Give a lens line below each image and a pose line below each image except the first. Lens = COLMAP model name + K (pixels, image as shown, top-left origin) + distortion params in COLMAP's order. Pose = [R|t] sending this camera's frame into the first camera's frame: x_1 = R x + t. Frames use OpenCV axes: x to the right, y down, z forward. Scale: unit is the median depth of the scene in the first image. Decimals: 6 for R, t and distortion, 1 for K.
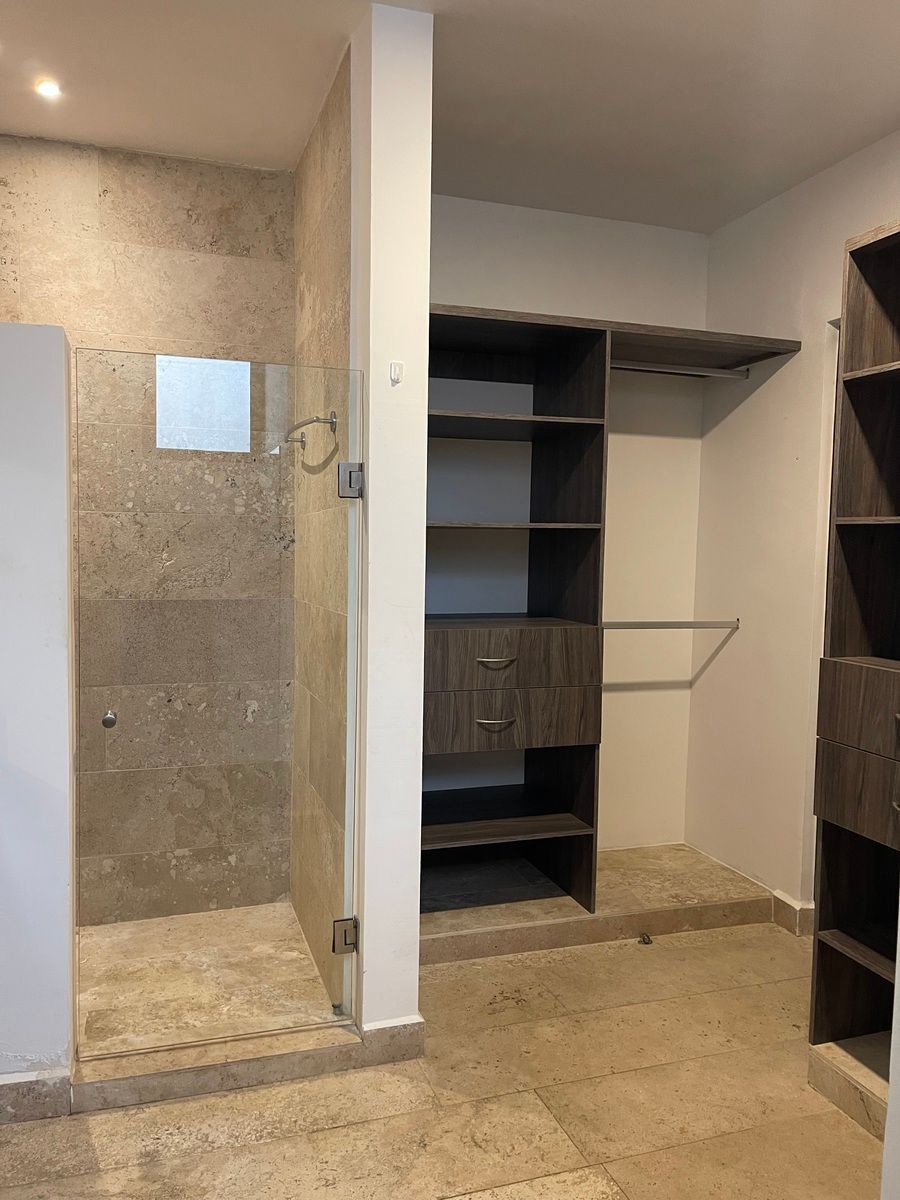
lens RADIAL K [[906.1, 0, 446.1], [0, 906.1, 602.6], [0, 0, 1]] dist [0.069834, -0.099177]
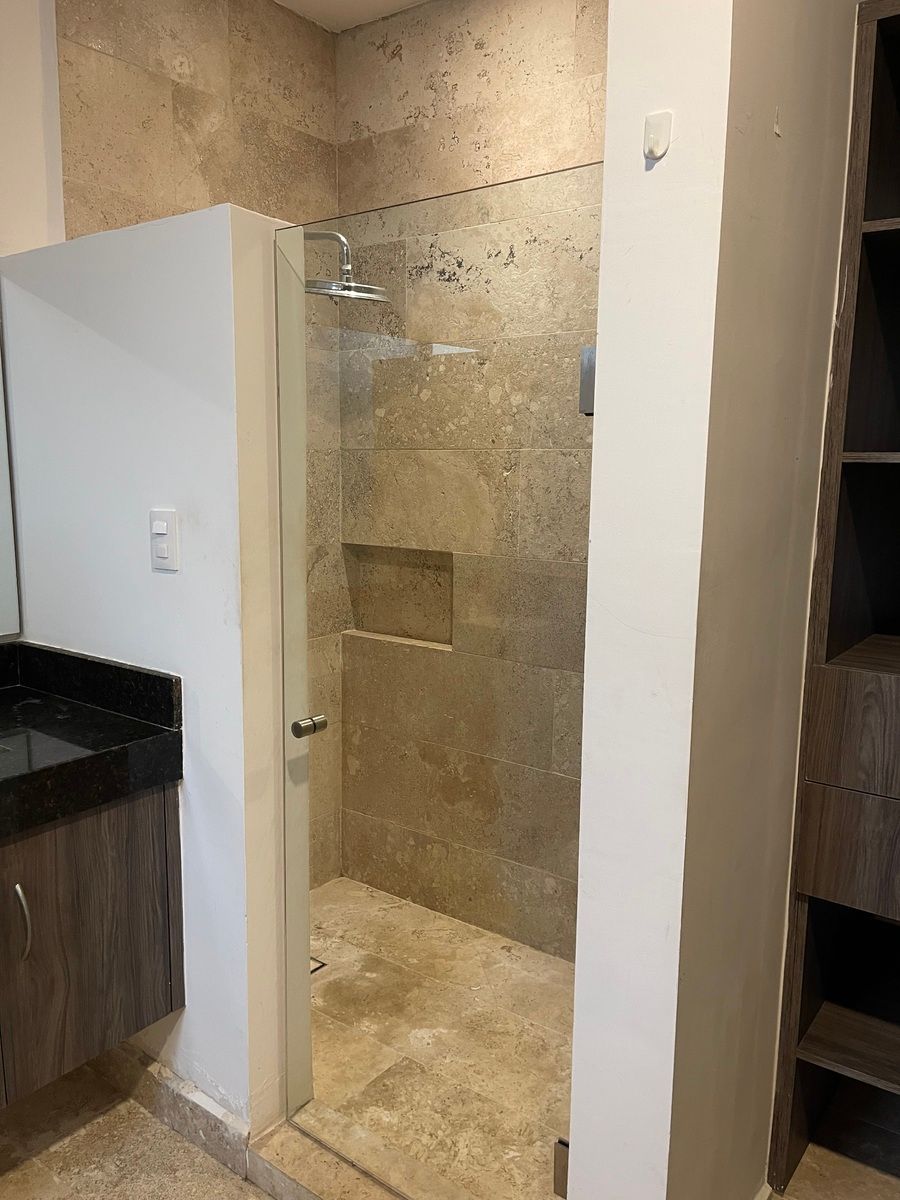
lens RADIAL K [[906.1, 0, 448.4], [0, 906.1, 609.0], [0, 0, 1]] dist [0.069834, -0.099177]
pose [[0.564755, 0.121762, -0.816226, 0.221287], [-0.055669, 0.992424, 0.109528, -0.043679], [0.823379, -0.016418, 0.567255, 0.478000]]
